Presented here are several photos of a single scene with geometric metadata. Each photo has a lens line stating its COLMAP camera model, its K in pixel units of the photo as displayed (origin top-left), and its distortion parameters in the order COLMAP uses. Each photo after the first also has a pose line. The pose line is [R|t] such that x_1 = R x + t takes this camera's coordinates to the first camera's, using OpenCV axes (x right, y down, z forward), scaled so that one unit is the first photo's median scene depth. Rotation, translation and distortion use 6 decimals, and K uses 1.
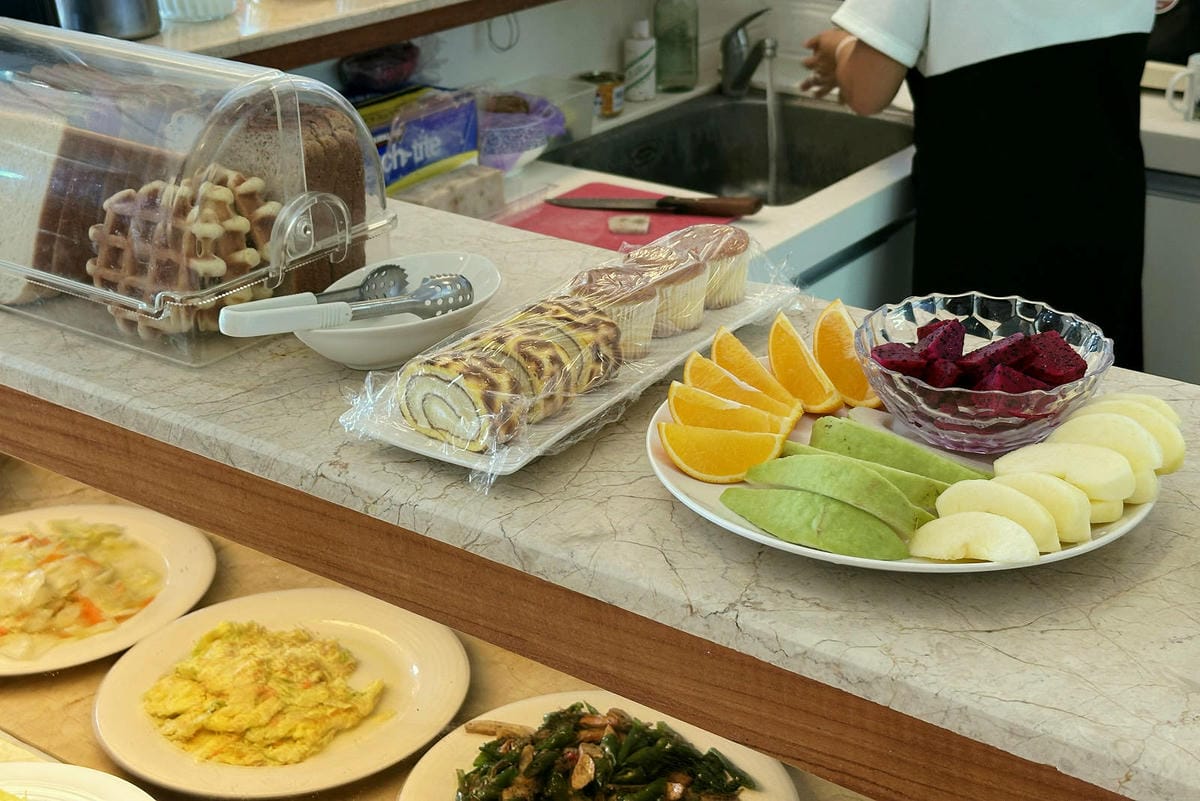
lens RADIAL K [[1654.4, 0, 600.7], [0, 1654.4, 398.7], [0, 0, 1]] dist [0.130199, 0.000000]
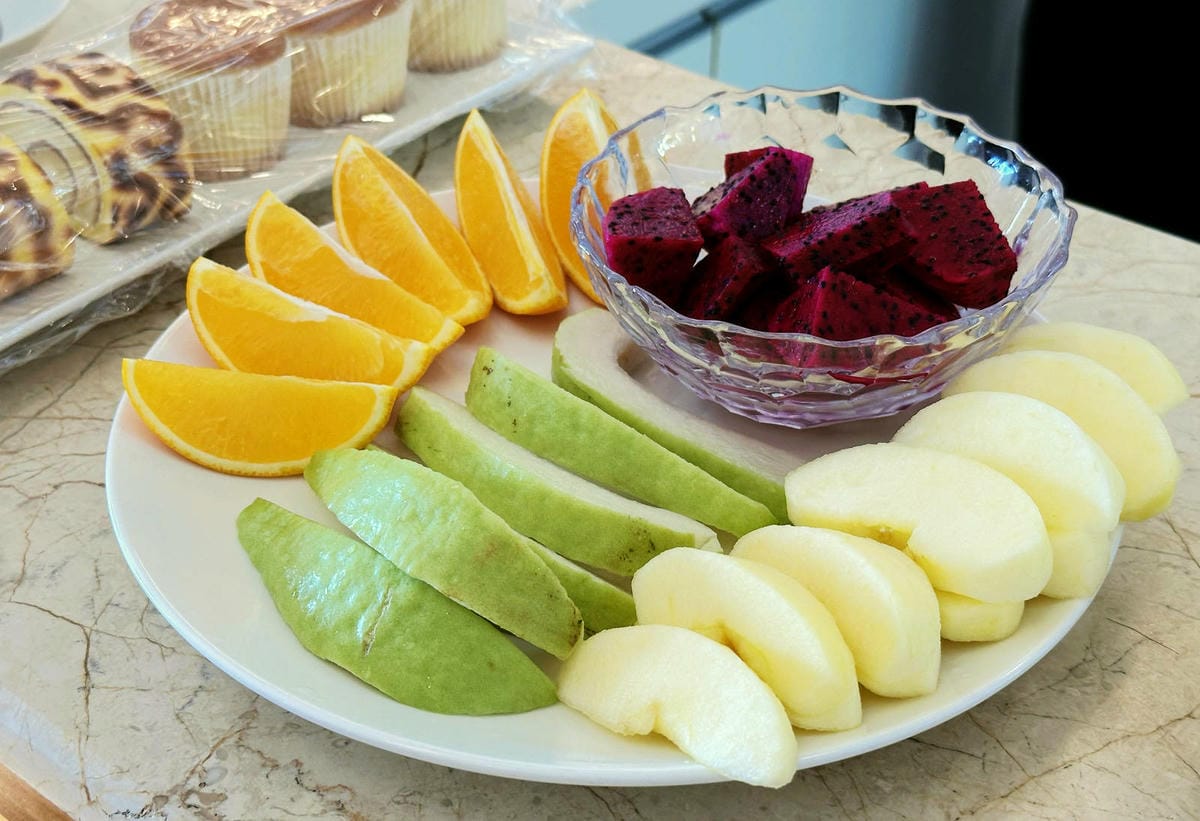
lens RADIAL K [[1745.0, 0, 600.6], [0, 1745.0, 410.5], [0, 0, 1]] dist [0.117435, 0.000000]
pose [[0.997698, 0.051186, -0.044487, 0.188197], [-0.041151, 0.978355, 0.202802, -0.077476], [0.053905, -0.200505, 0.978209, 0.458387]]
